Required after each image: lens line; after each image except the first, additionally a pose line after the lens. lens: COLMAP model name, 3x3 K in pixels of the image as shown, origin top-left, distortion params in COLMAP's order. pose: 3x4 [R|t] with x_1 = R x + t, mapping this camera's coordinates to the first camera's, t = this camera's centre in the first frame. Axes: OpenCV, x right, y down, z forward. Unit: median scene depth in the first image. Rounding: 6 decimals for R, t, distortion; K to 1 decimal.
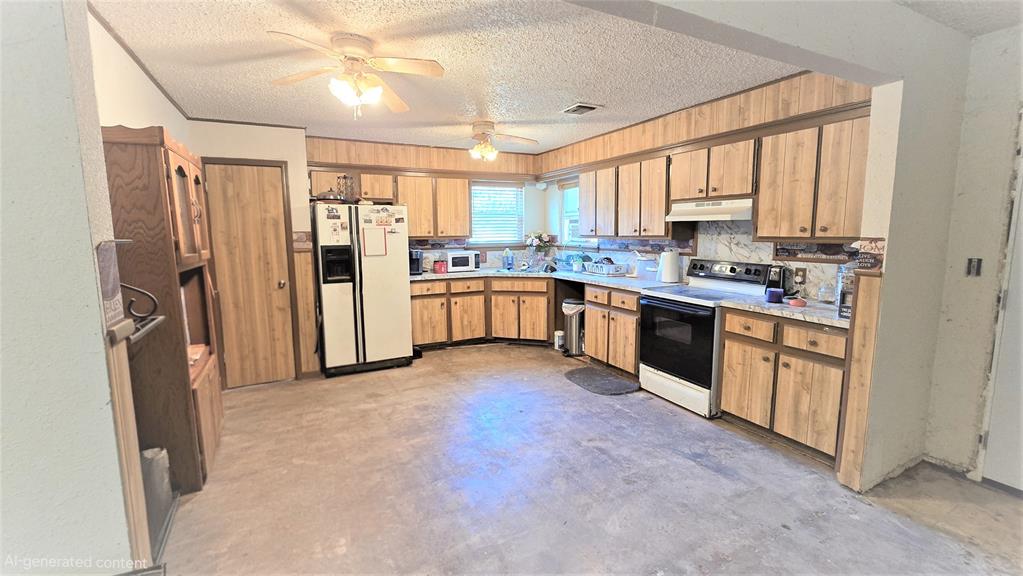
lens RADIAL K [[435.1, 0, 514.6], [0, 435.1, 285.5], [0, 0, 1]] dist [-0.005434, -0.000141]
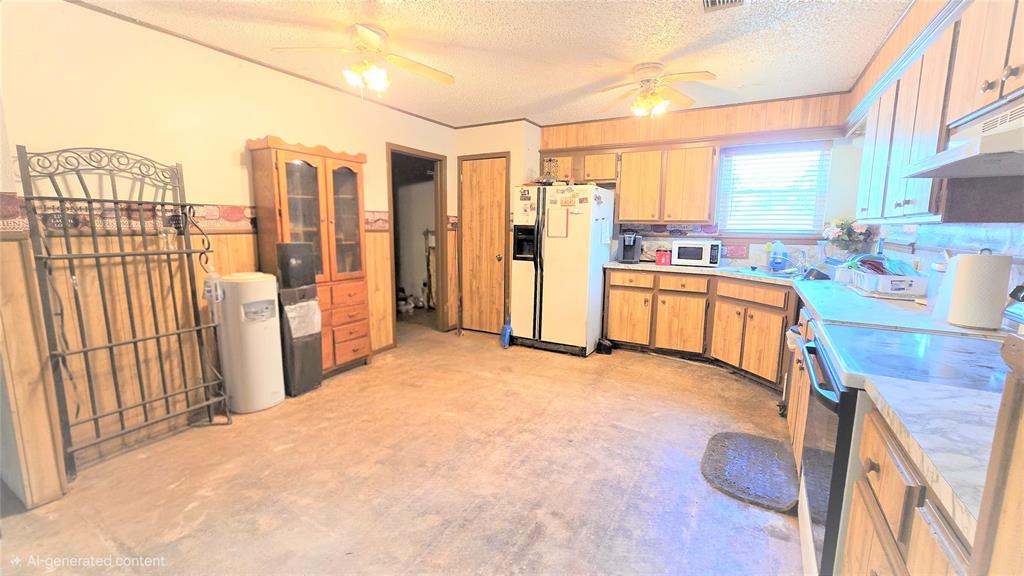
lens RADIAL K [[418.3, 0, 511.2], [0, 418.3, 285.5], [0, 0, 1]] dist [-0.009632, 0.004123]
pose [[0.547978, 0.135452, -0.825453, 0.412619], [-0.120743, 0.989276, 0.082179, -0.024126], [0.827732, 0.054636, 0.558457, 0.377734]]
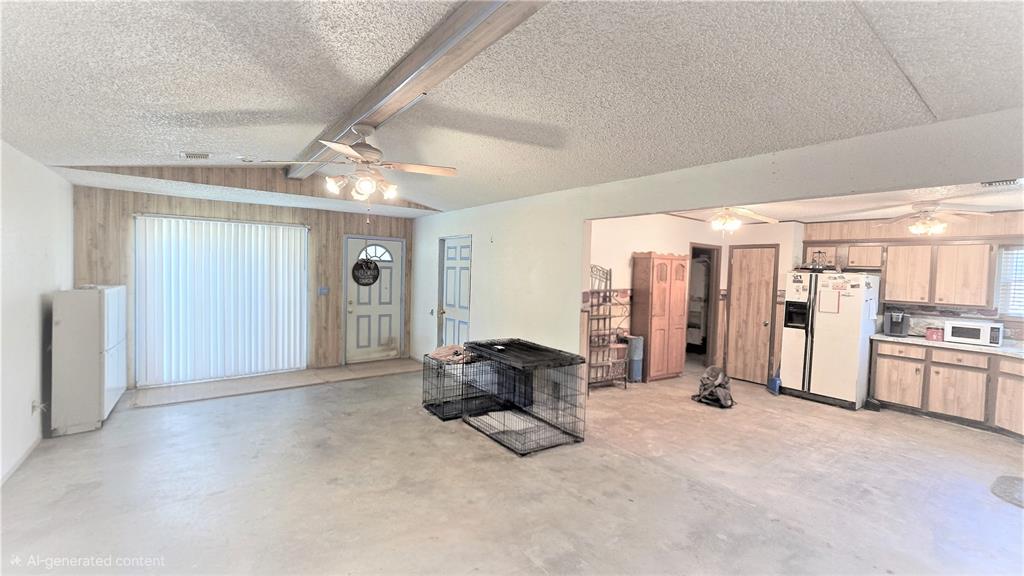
lens RADIAL K [[418.3, 0, 513.3], [0, 418.3, 285.1], [0, 0, 1]] dist [-0.009632, 0.004123]
pose [[0.174996, 0.051622, -0.983215, 0.704296], [-0.155796, 0.987495, 0.024118, -0.032232], [0.972165, 0.148960, 0.180850, -0.135662]]
